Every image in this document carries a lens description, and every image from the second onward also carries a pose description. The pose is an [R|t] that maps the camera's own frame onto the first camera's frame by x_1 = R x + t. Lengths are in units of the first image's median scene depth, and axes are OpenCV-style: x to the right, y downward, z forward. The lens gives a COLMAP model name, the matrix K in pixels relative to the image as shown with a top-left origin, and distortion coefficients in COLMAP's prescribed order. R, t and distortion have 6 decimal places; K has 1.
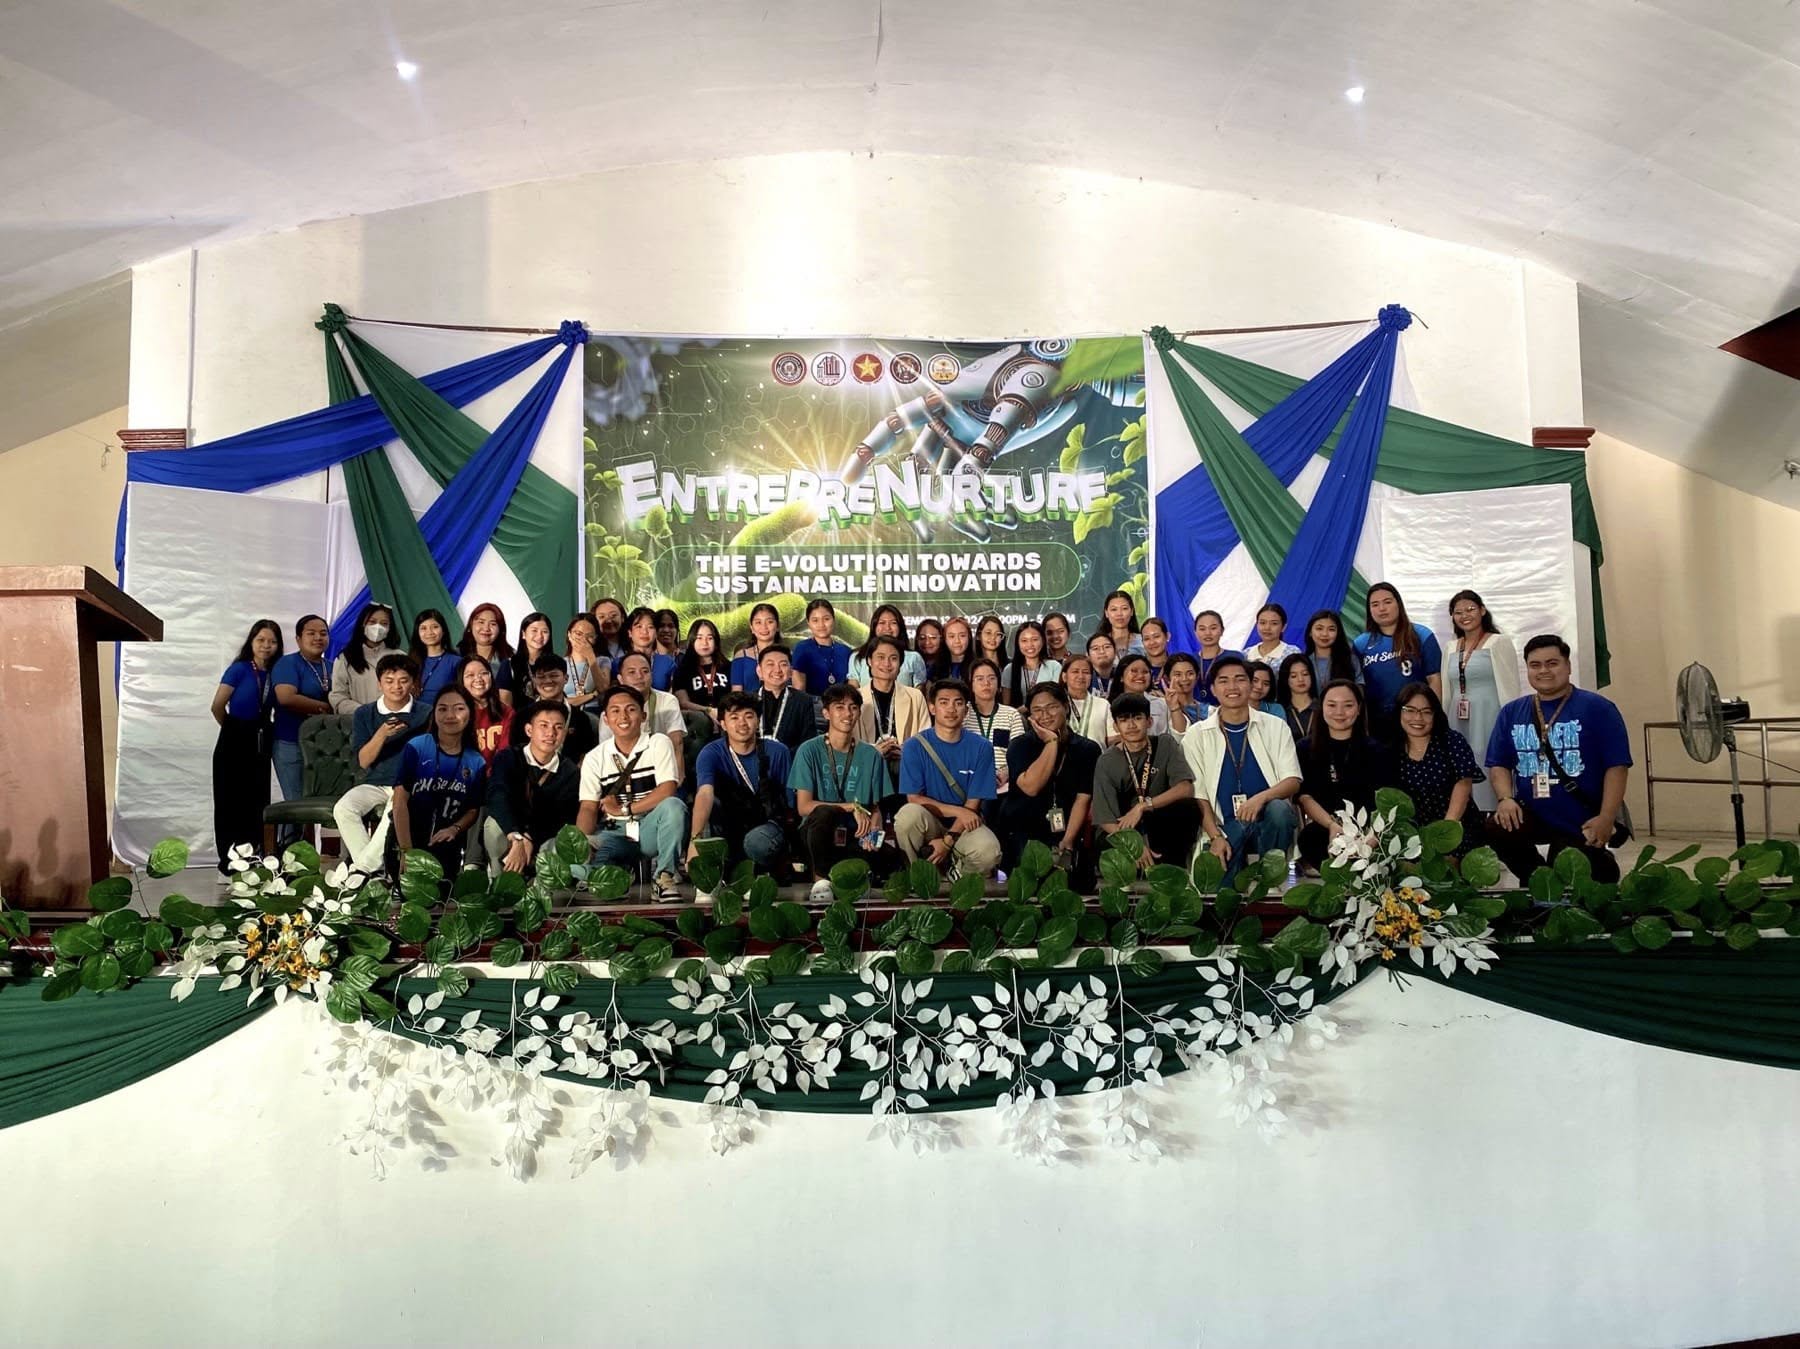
lens RADIAL K [[1370.1, 0, 900.0], [0, 1370.1, 674.5], [0, 0, 1]] dist [0.102673, -0.161099]
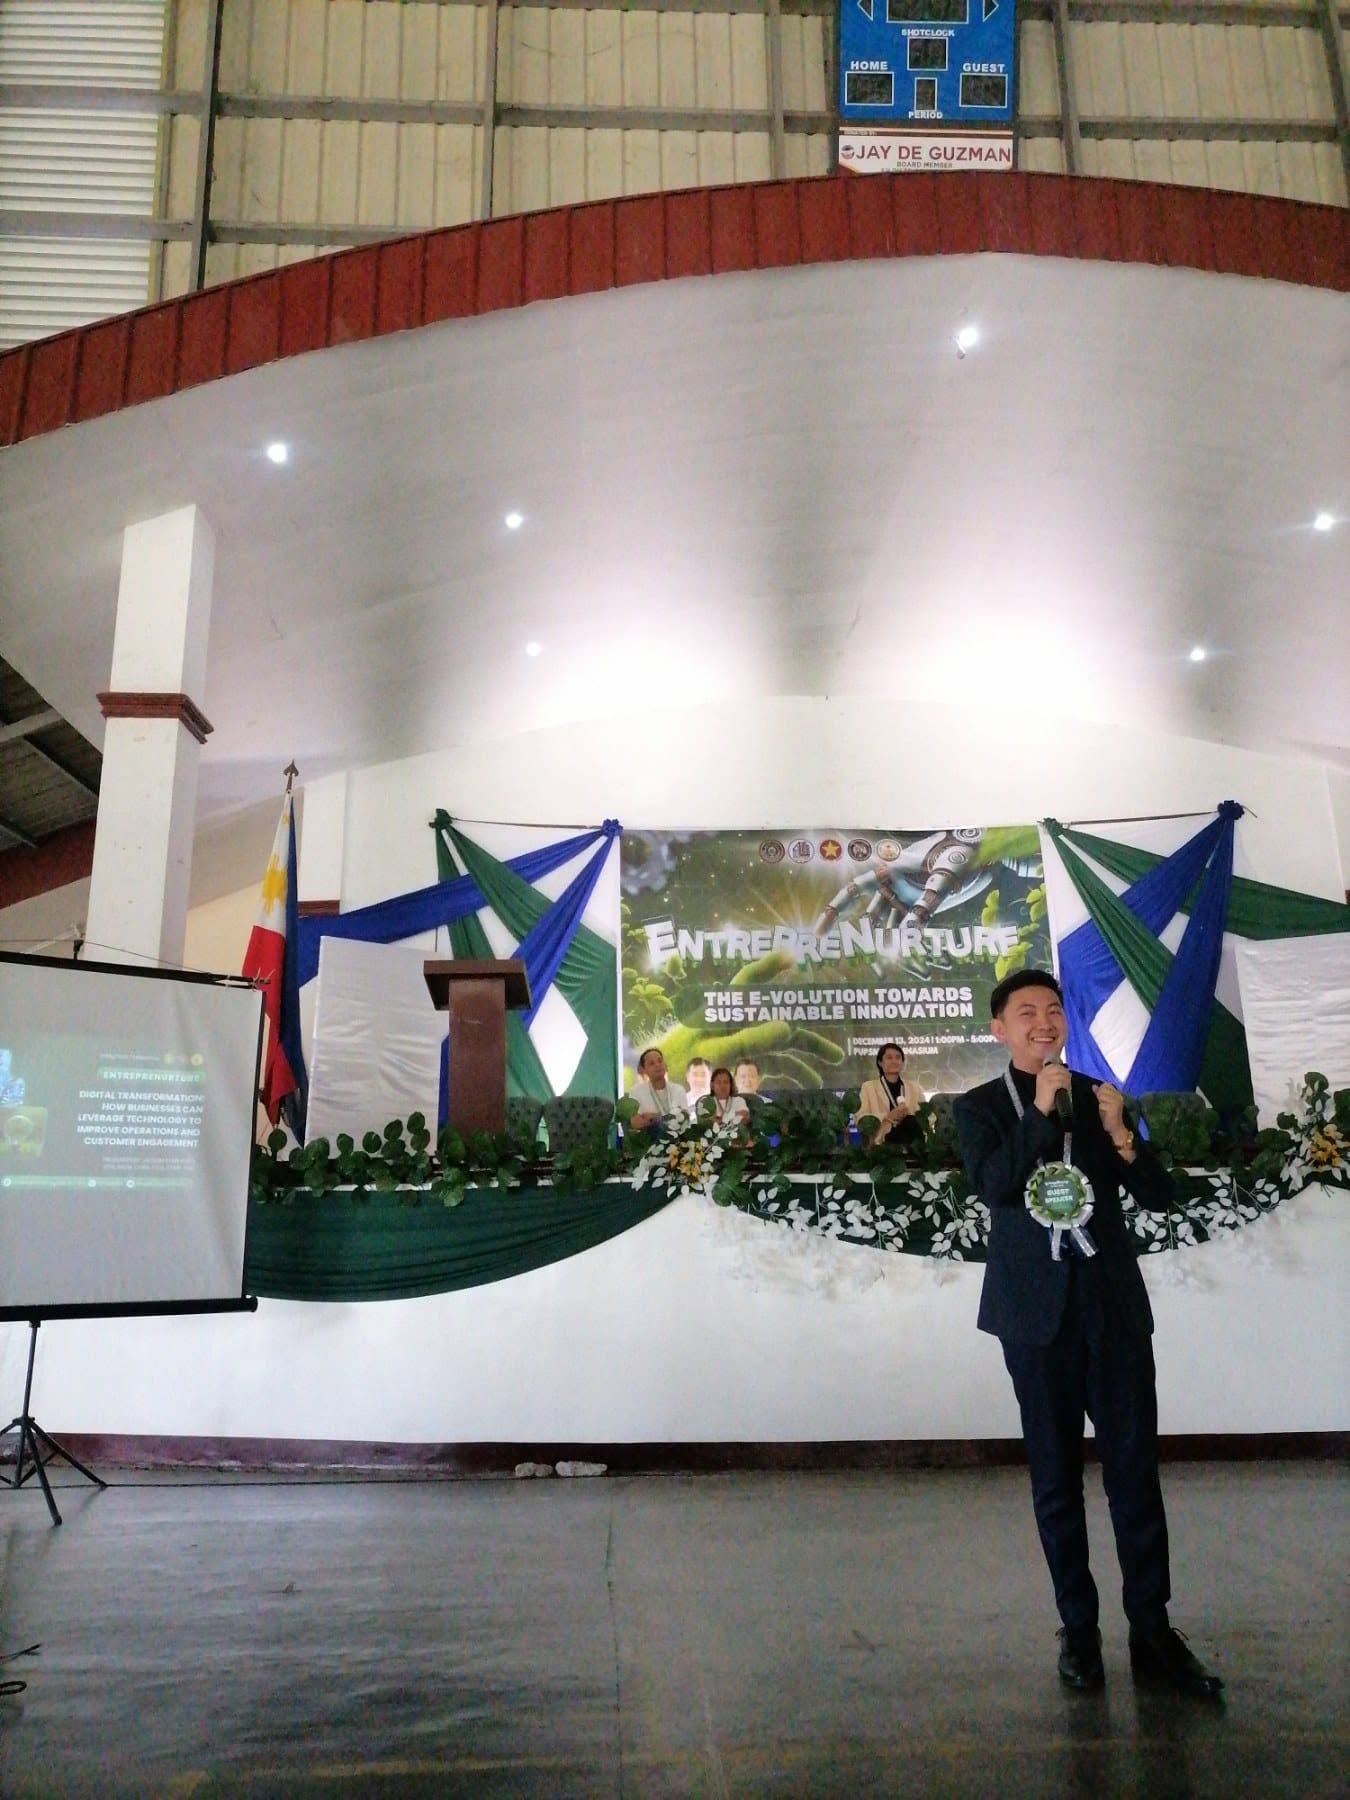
lens RADIAL K [[1353.9, 0, 675.0], [0, 1353.9, 900.0], [0, 0, 1]] dist [0.040196, -0.008234]
pose [[0.999795, -0.010609, -0.017241, -0.153597], [0.007159, 0.981943, -0.189041, 0.069960], [0.018935, 0.188879, 0.981818, -0.273703]]
